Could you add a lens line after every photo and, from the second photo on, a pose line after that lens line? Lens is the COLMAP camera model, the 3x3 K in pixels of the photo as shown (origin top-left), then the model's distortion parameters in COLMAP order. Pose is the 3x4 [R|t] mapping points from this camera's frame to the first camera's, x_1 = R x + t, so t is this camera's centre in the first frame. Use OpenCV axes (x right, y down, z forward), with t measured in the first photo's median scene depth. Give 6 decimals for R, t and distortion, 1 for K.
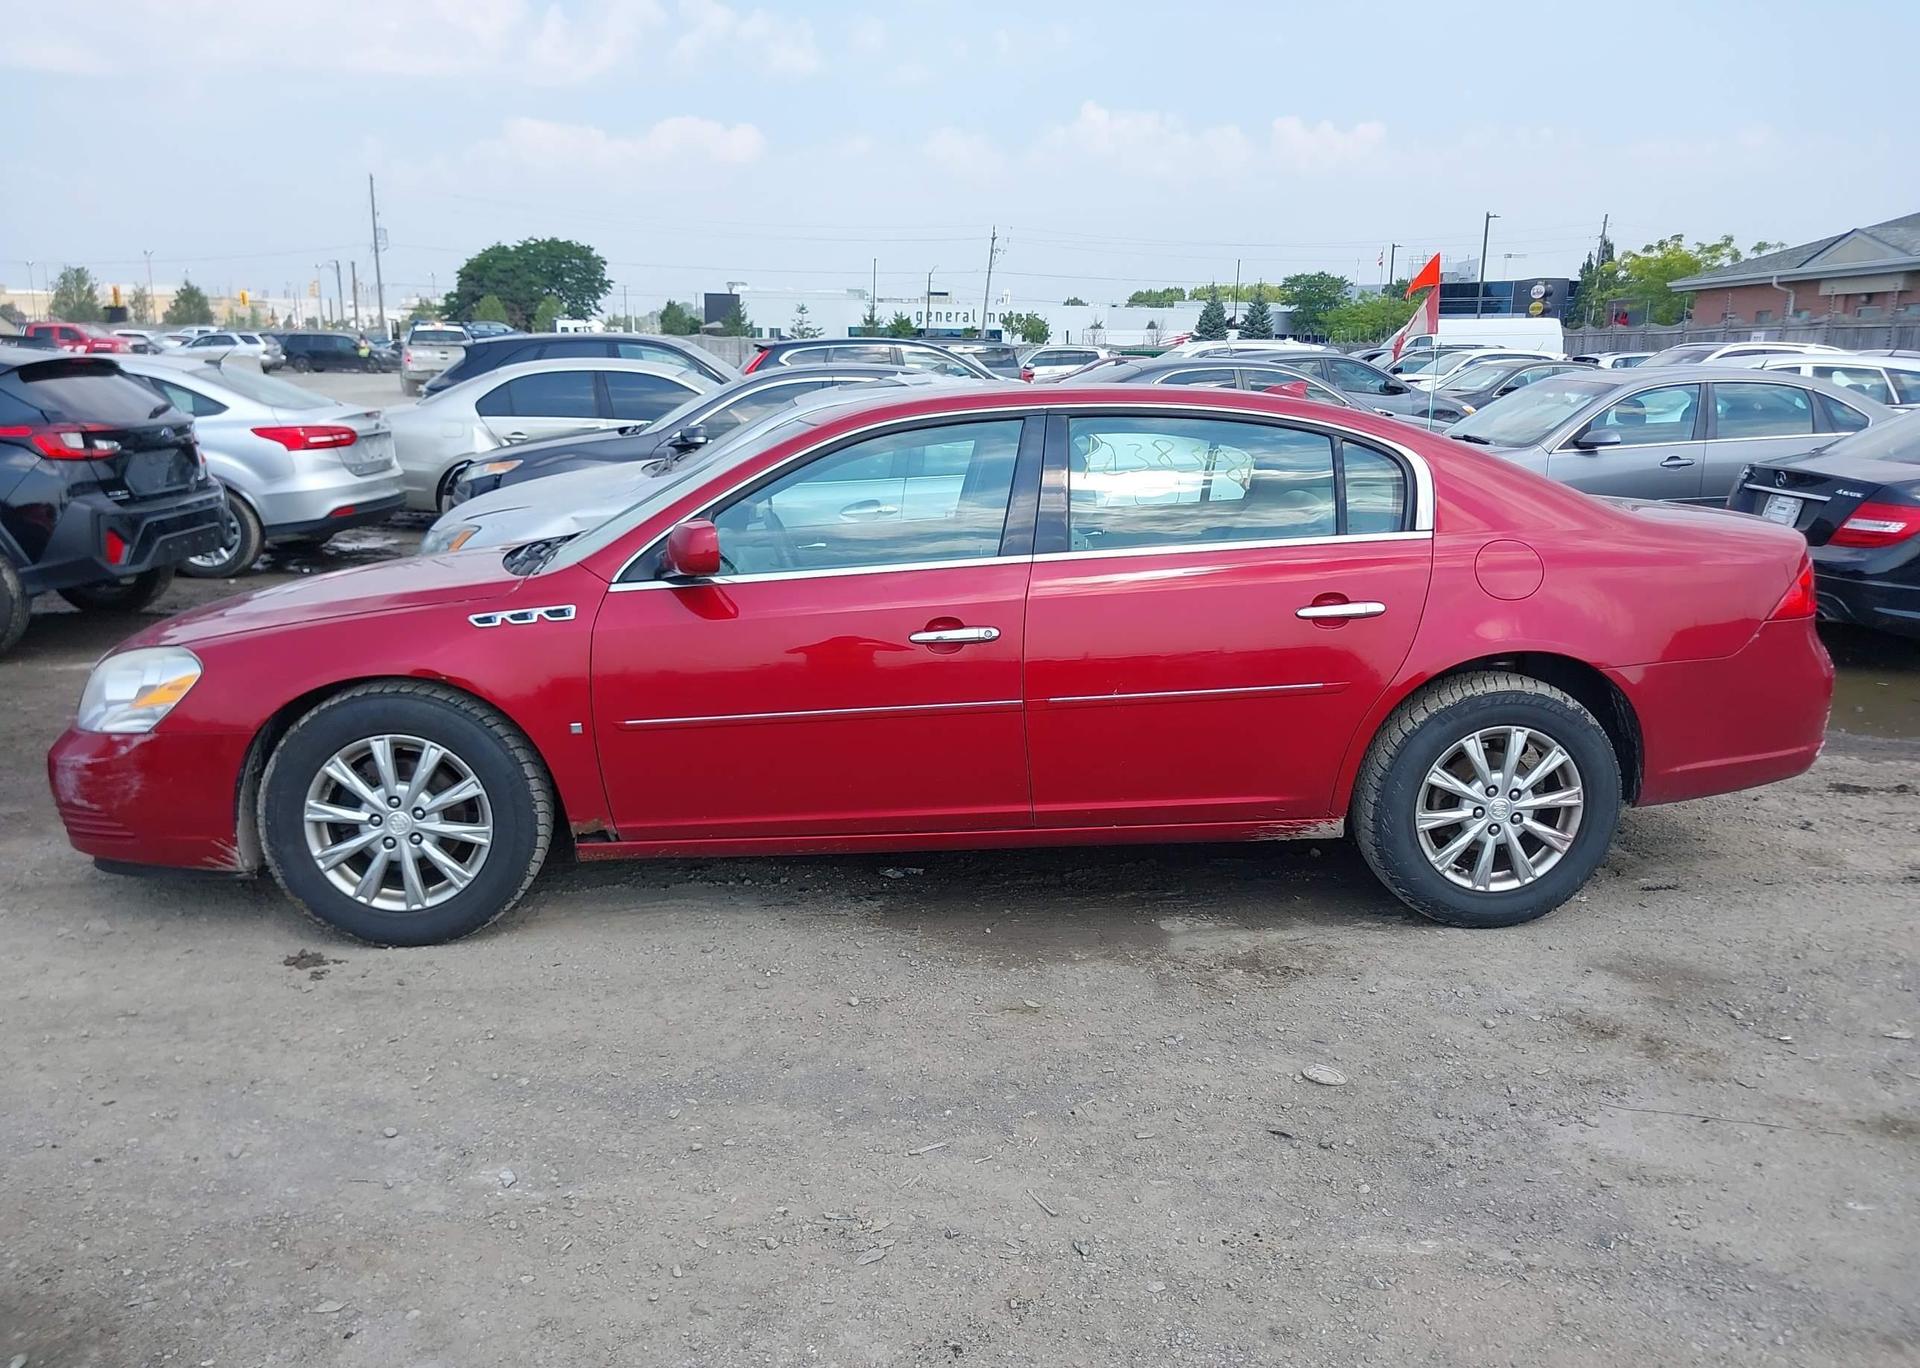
lens RADIAL K [[1554.8, 0, 960.0], [0, 1554.8, 684.0], [0, 0, 1]] dist [-0.002344, 0.002632]
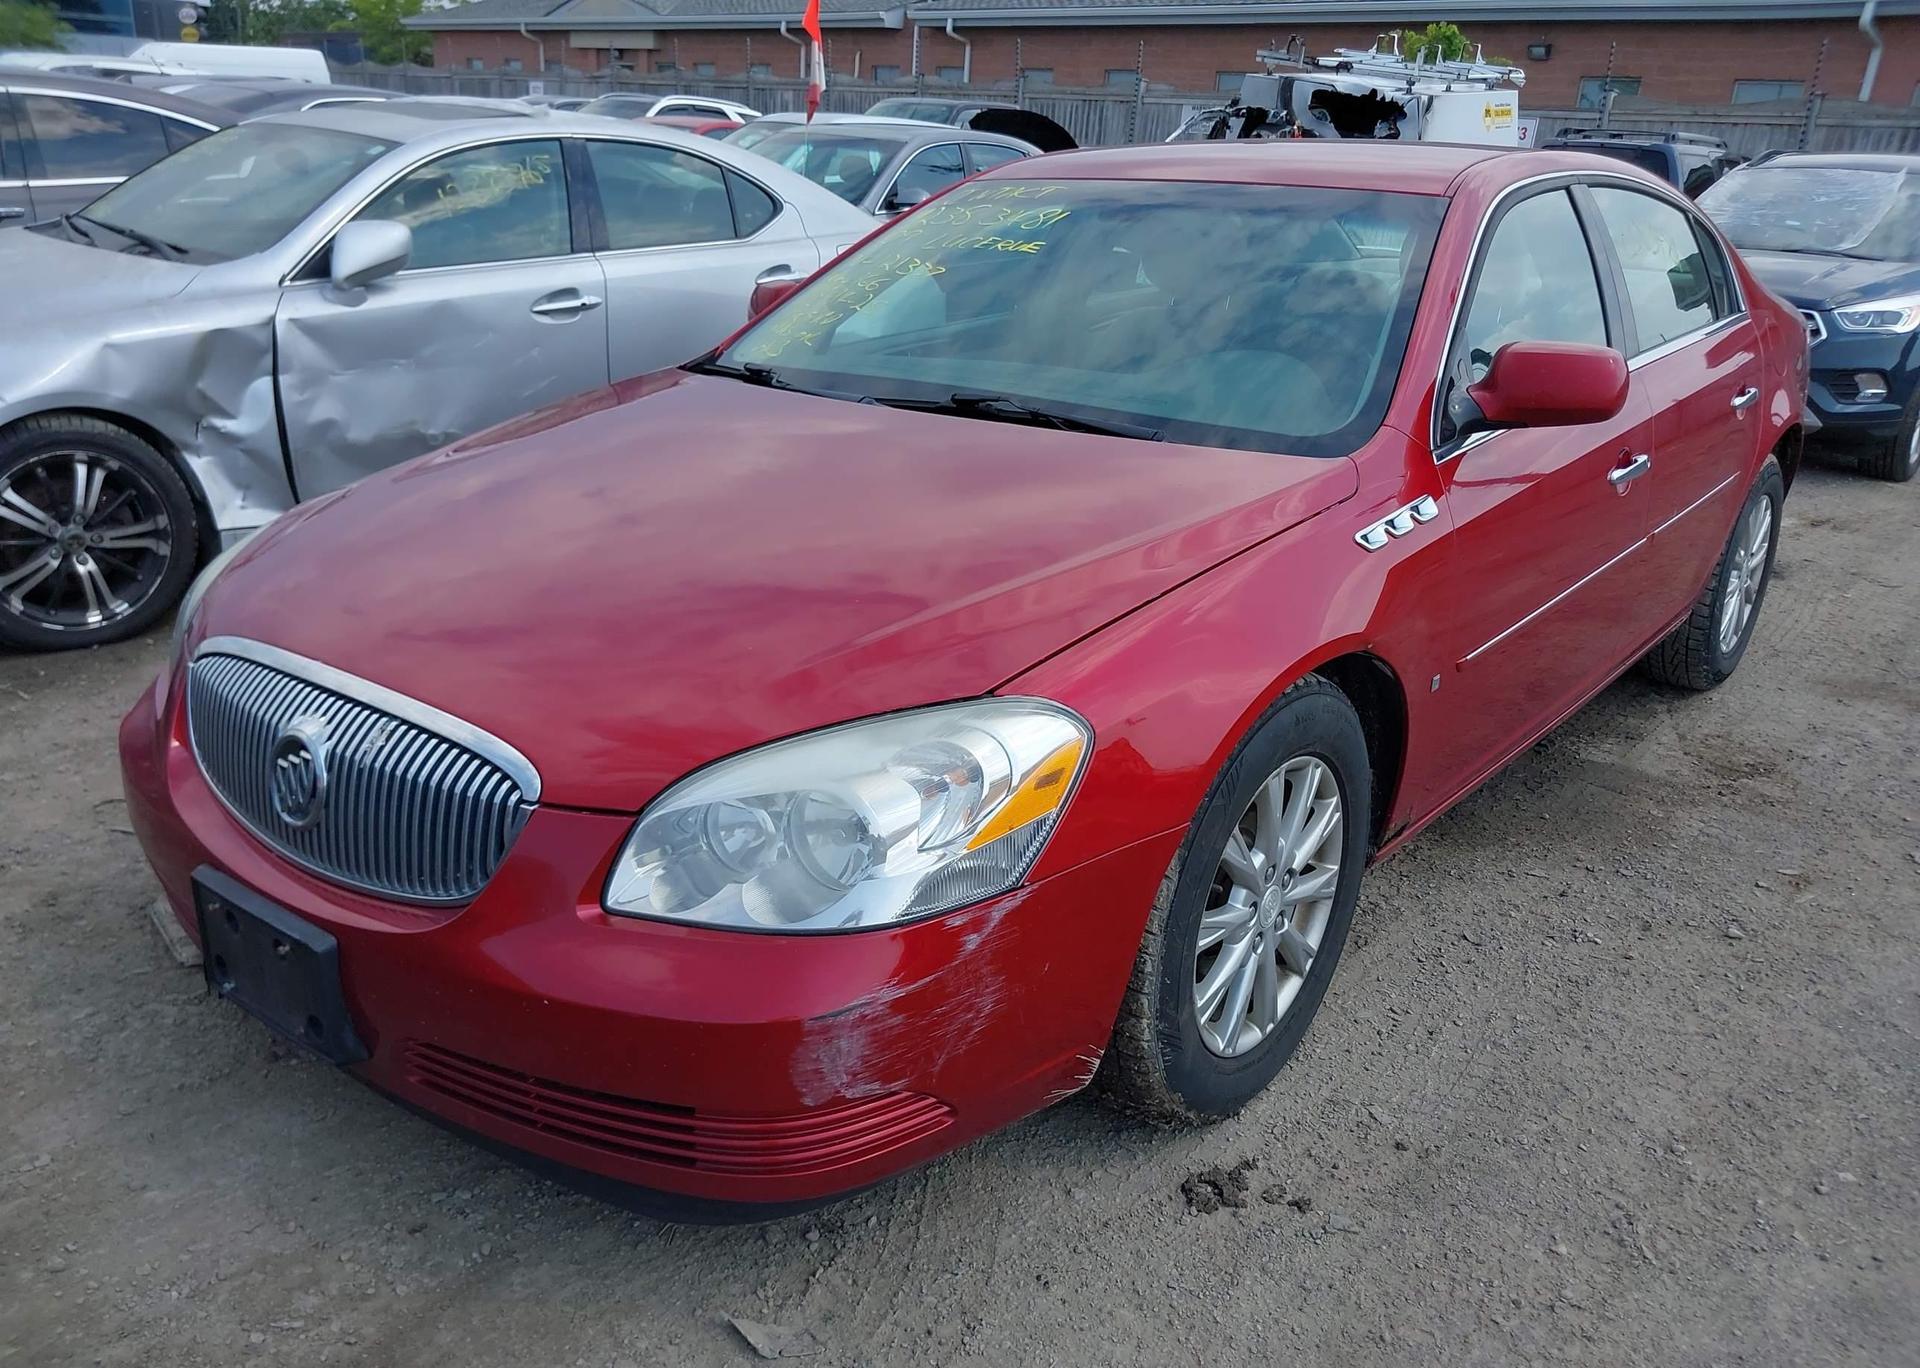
lens RADIAL K [[1554.8, 0, 960.0], [0, 1554.8, 684.0], [0, 0, 1]] dist [-0.002344, 0.002632]
pose [[0.675646, -0.213743, 0.705561, -0.770902], [0.102485, 0.974987, 0.197223, -0.109371], [-0.730068, -0.060944, 0.680652, 0.640701]]
